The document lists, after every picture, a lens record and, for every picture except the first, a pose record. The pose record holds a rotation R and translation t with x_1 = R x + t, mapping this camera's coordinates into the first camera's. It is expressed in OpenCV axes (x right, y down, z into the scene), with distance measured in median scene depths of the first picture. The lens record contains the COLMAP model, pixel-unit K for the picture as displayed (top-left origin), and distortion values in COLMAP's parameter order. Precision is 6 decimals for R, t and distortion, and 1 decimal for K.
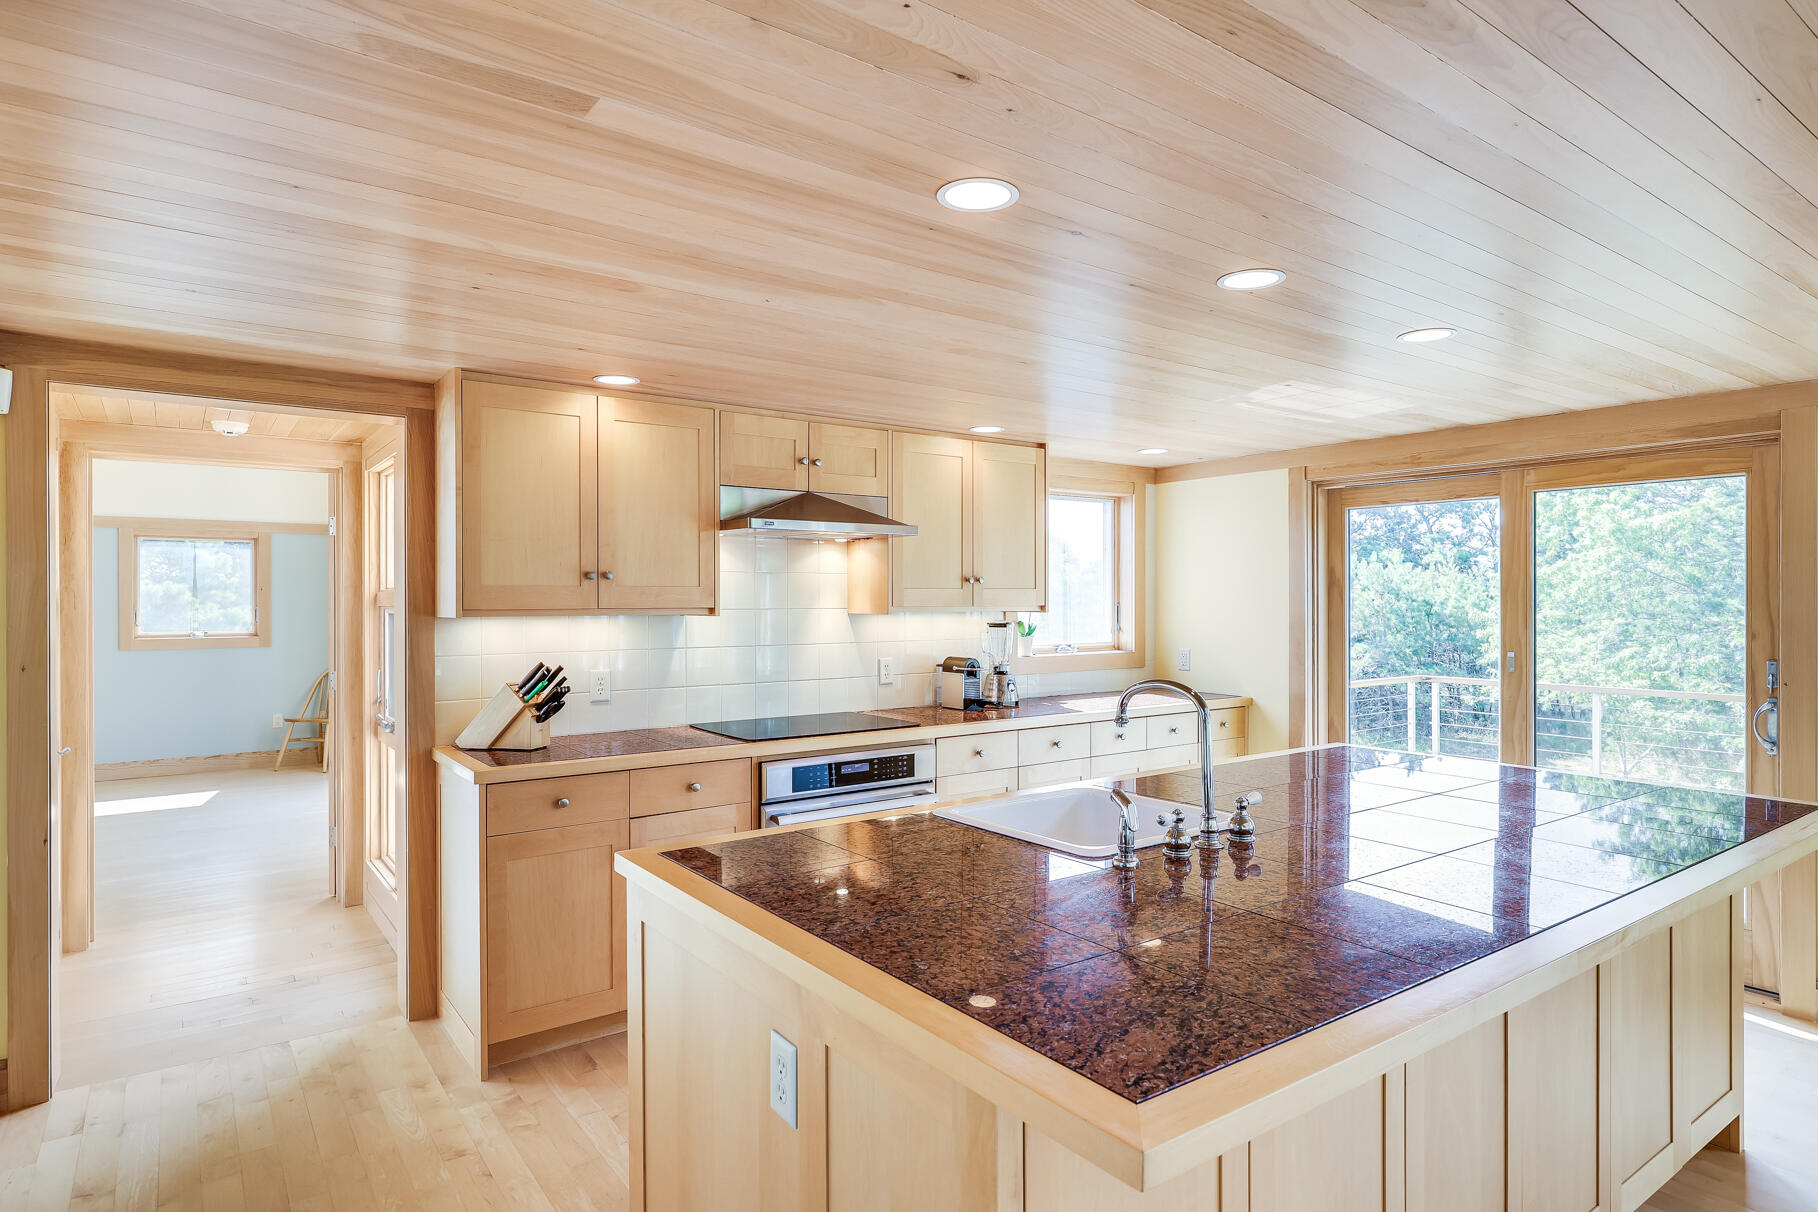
lens RADIAL K [[997.4, 0, 910.1], [0, 997.4, 599.7], [0, 0, 1]] dist [-0.003269, -0.000017]
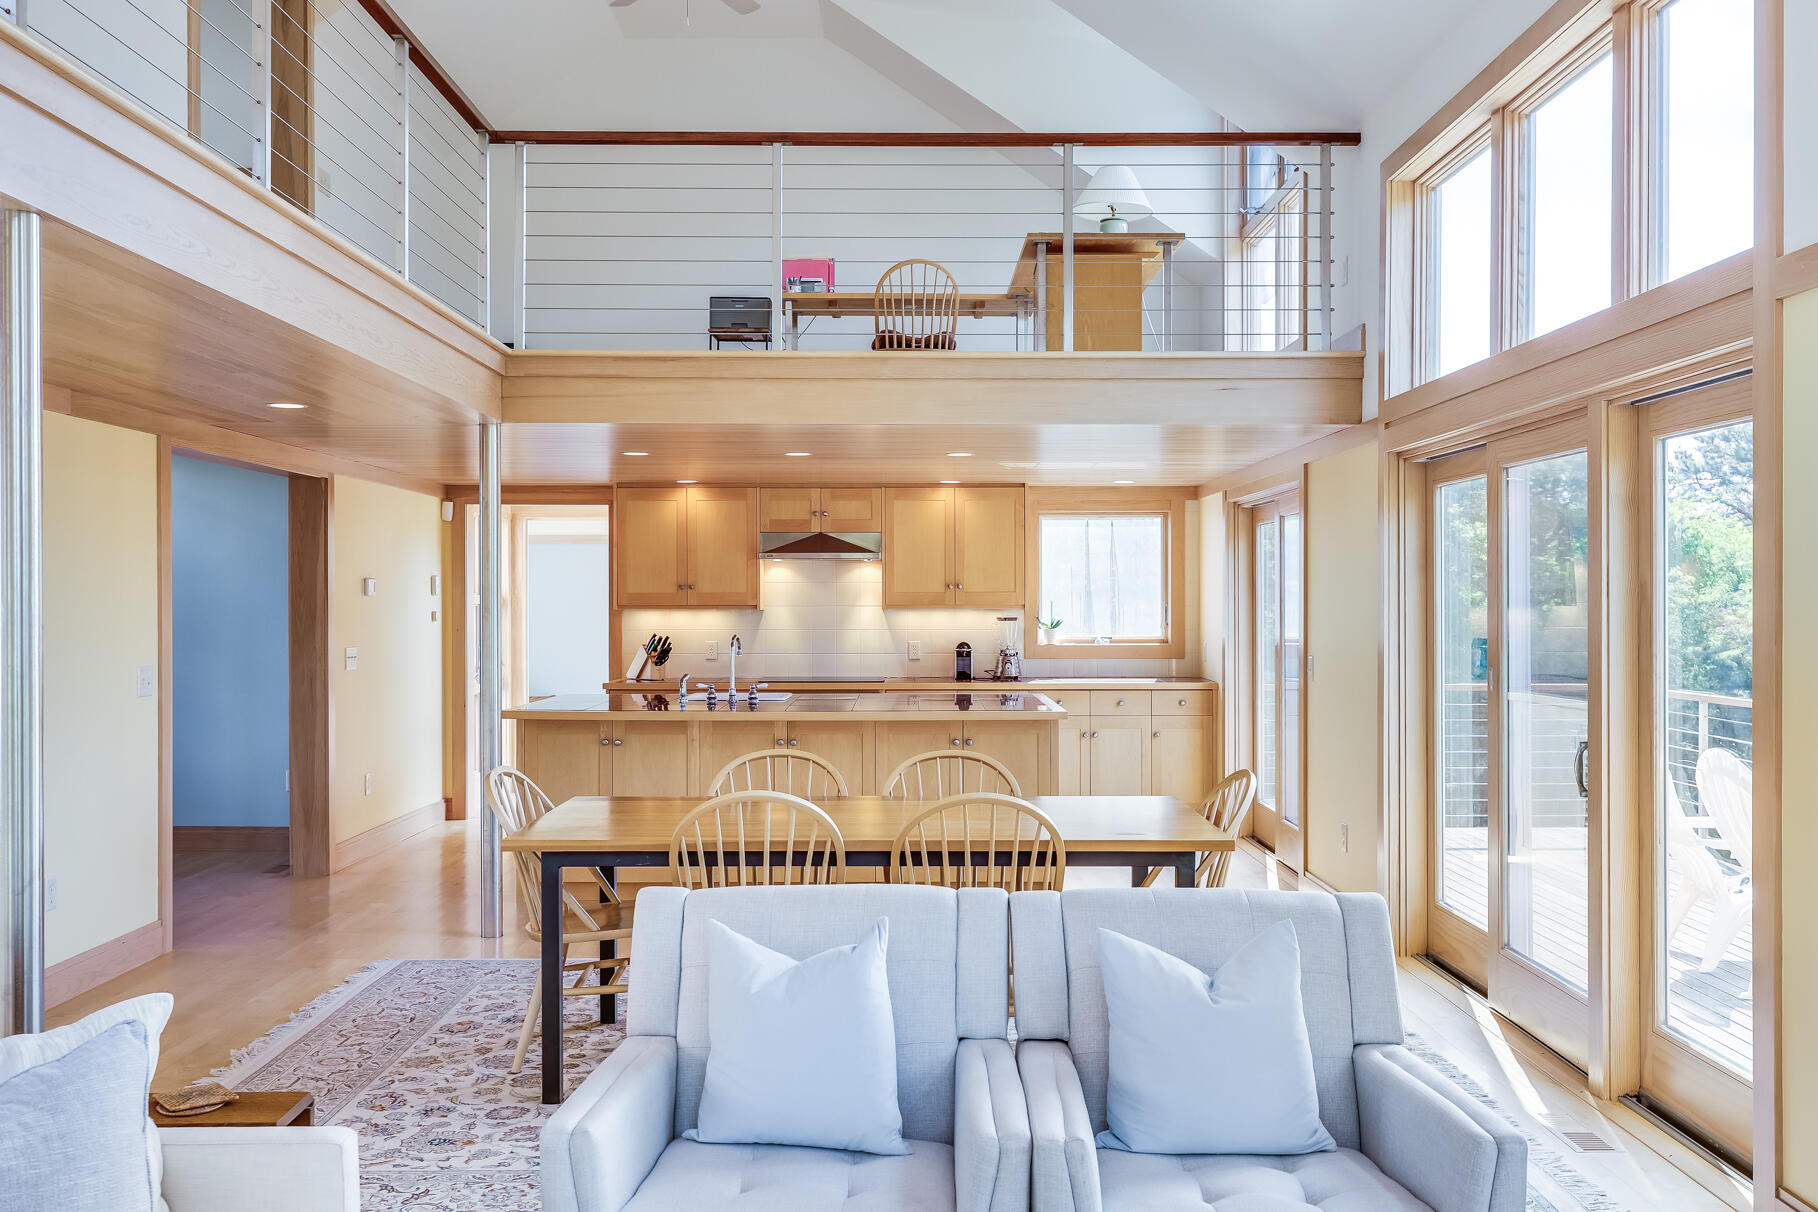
lens RADIAL K [[1616.8, 0, 906.8], [0, 1616.8, 624.2], [0, 0, 1]] dist [0.003409, 0.006837]
pose [[0.809500, 0.009177, -0.587048, 1.419103], [0.001024, 0.999854, 0.017042, -0.005927], [0.587119, -0.014396, 0.809373, -0.939568]]
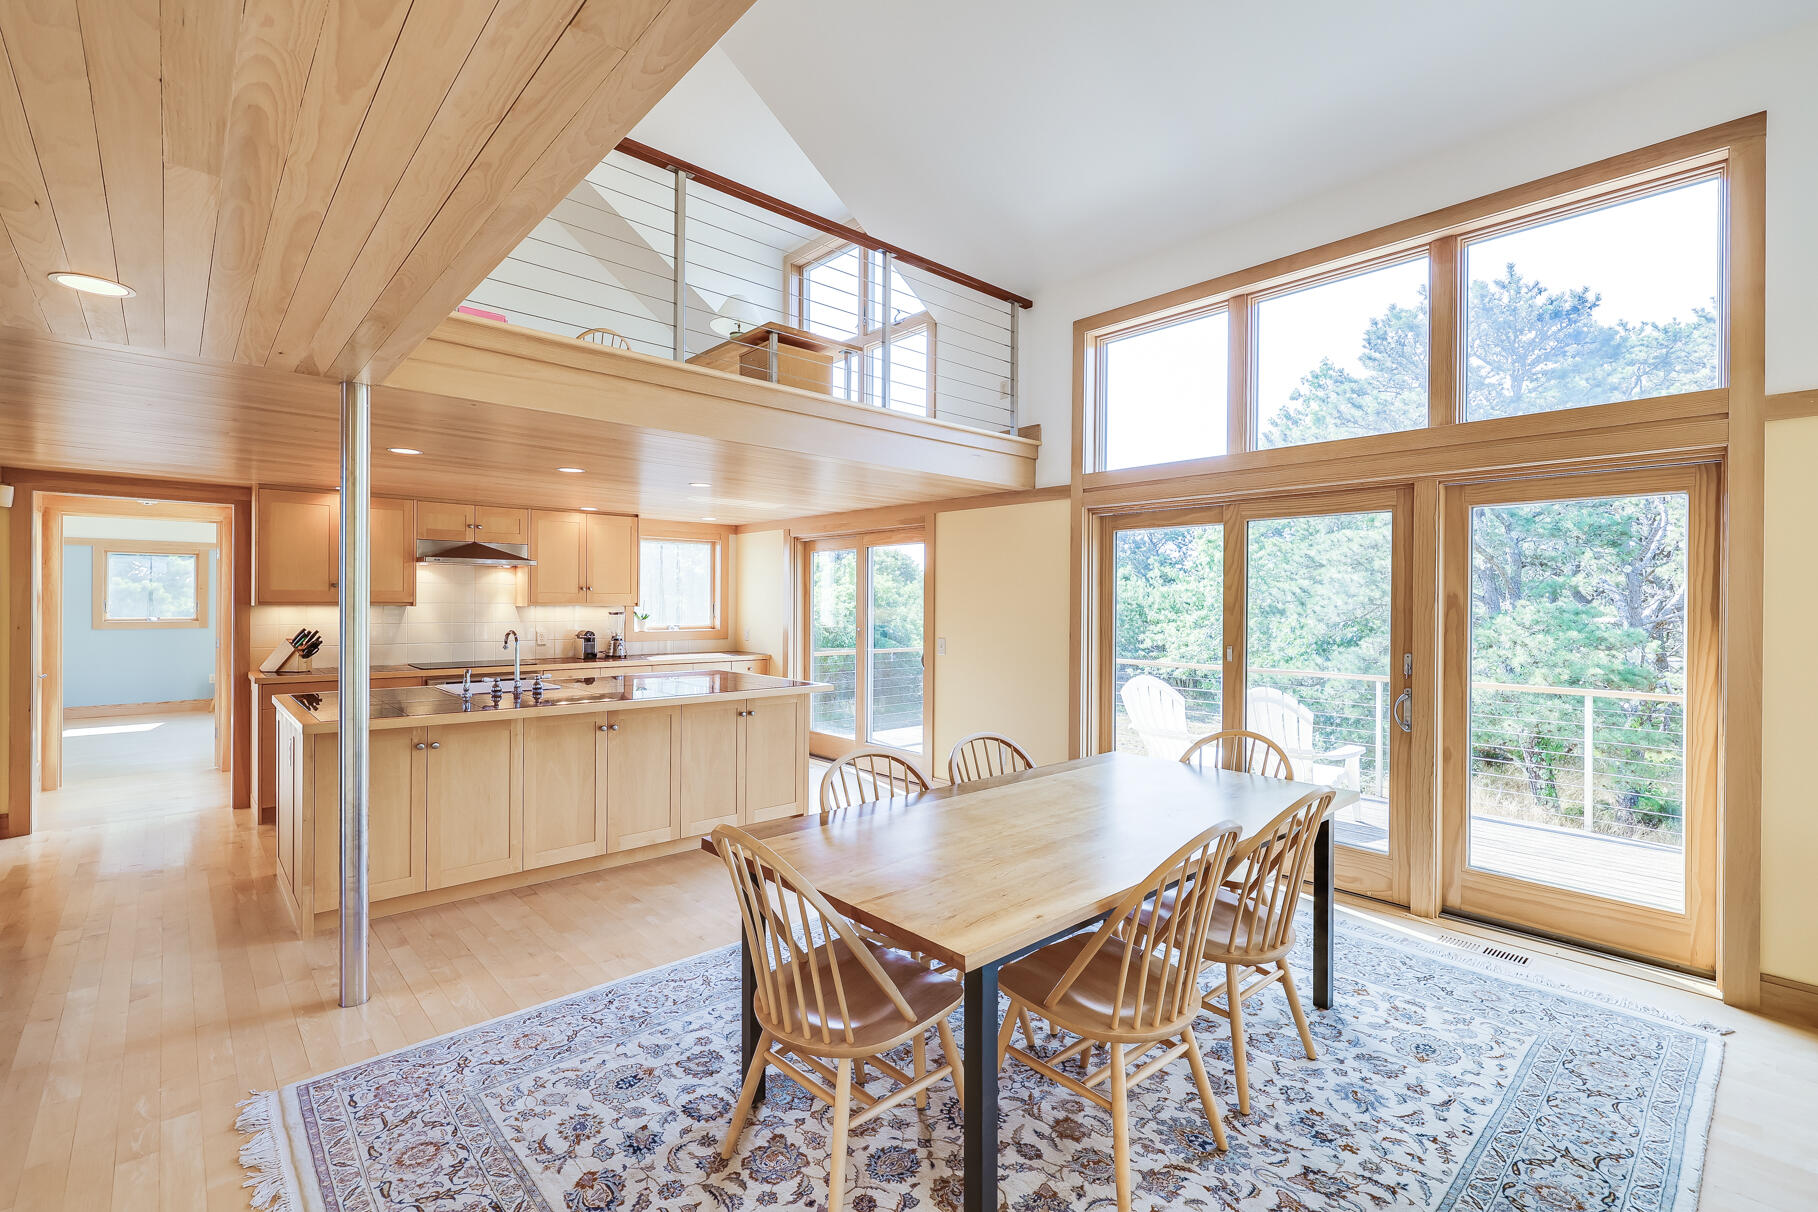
lens RADIAL K [[807.2, 0, 910.6], [0, 807.2, 605.3], [0, 0, 1]] dist [-0.001434, 0.000640]
pose [[0.994234, 0.007793, 0.106953, 0.529757], [-0.008516, 0.999944, 0.006307, -0.004165], [-0.106898, -0.007181, 0.994244, -0.592622]]
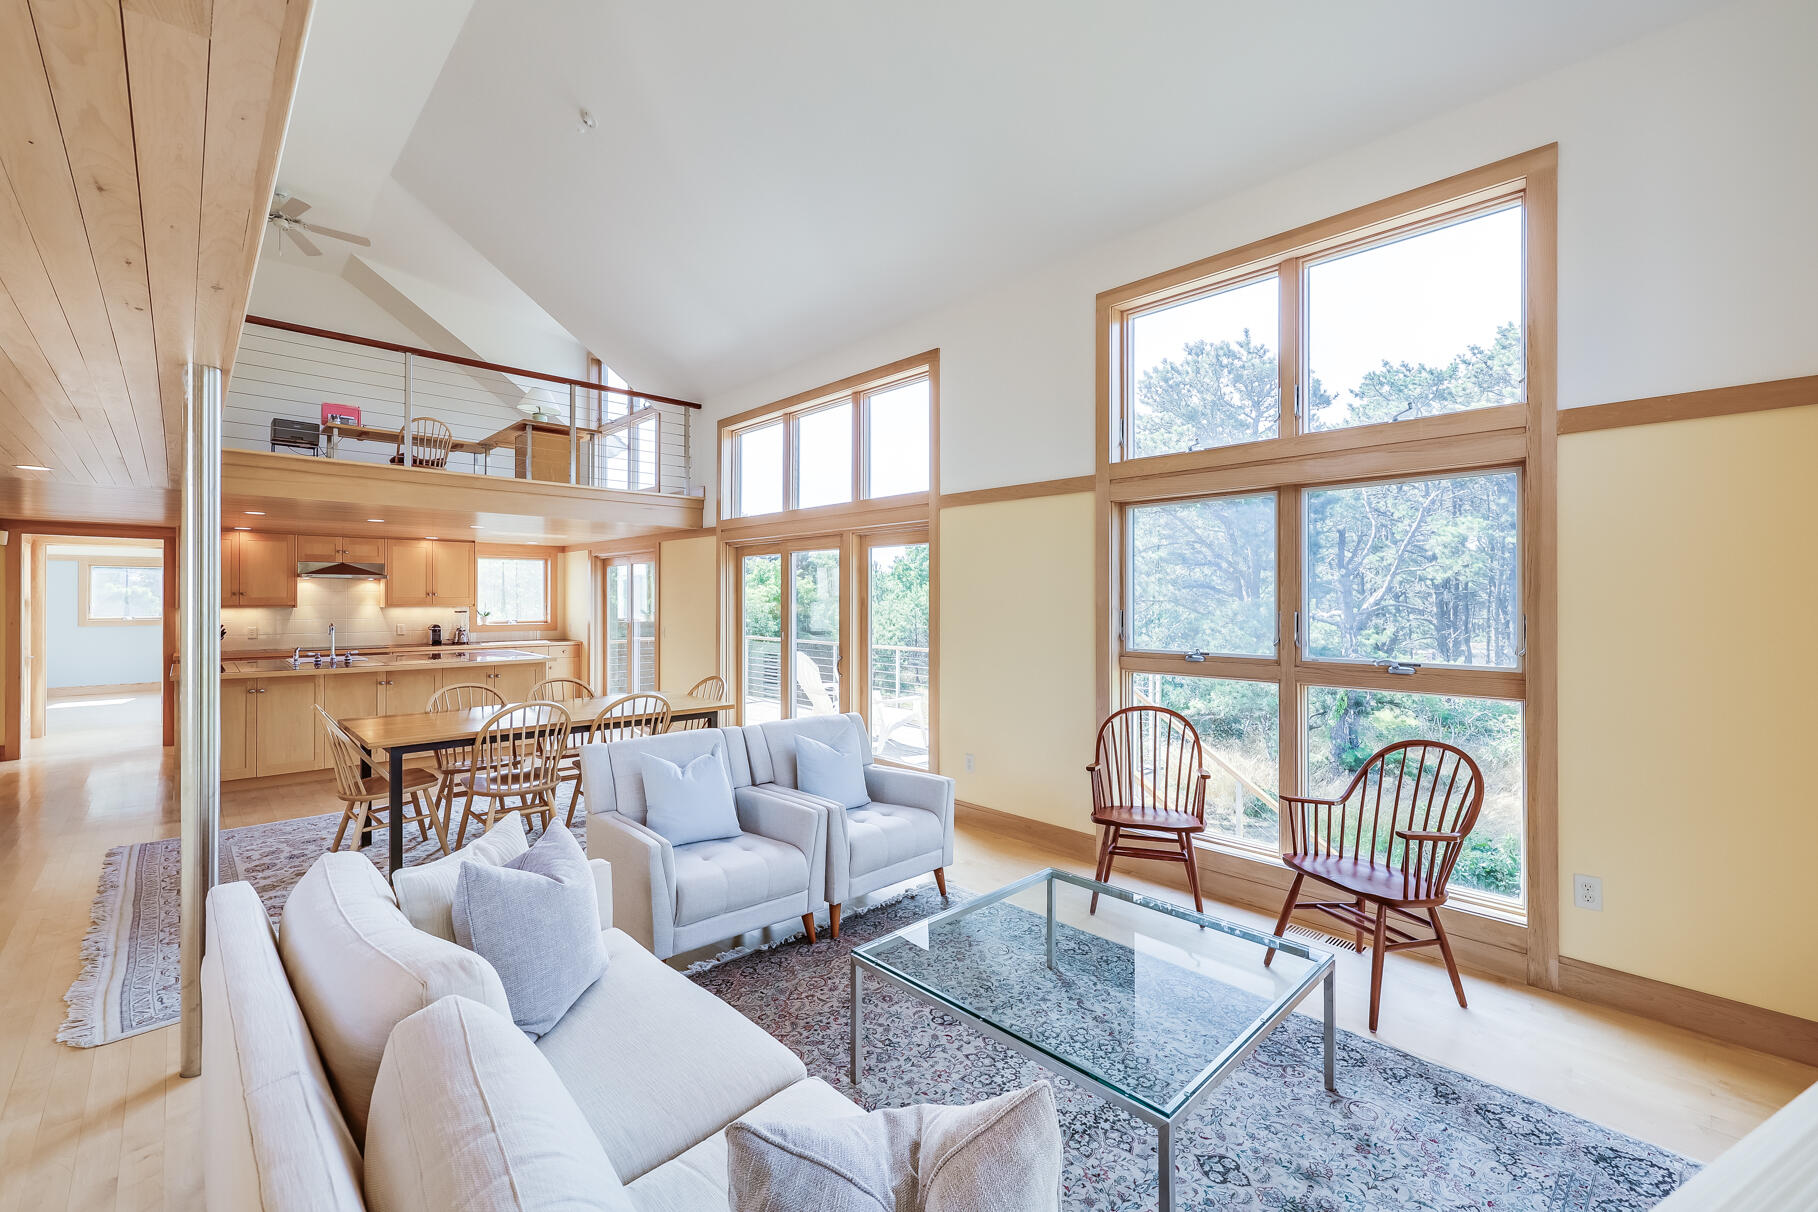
lens RADIAL K [[758.3, 0, 907.2], [0, 758.3, 596.9], [0, 0, 1]] dist [0.000181, 0.000109]
pose [[0.991575, 0.003530, 0.129484, 1.089709], [-0.003386, 0.999993, -0.001331, -0.015905], [-0.129488, 0.000881, 0.991581, -1.185655]]
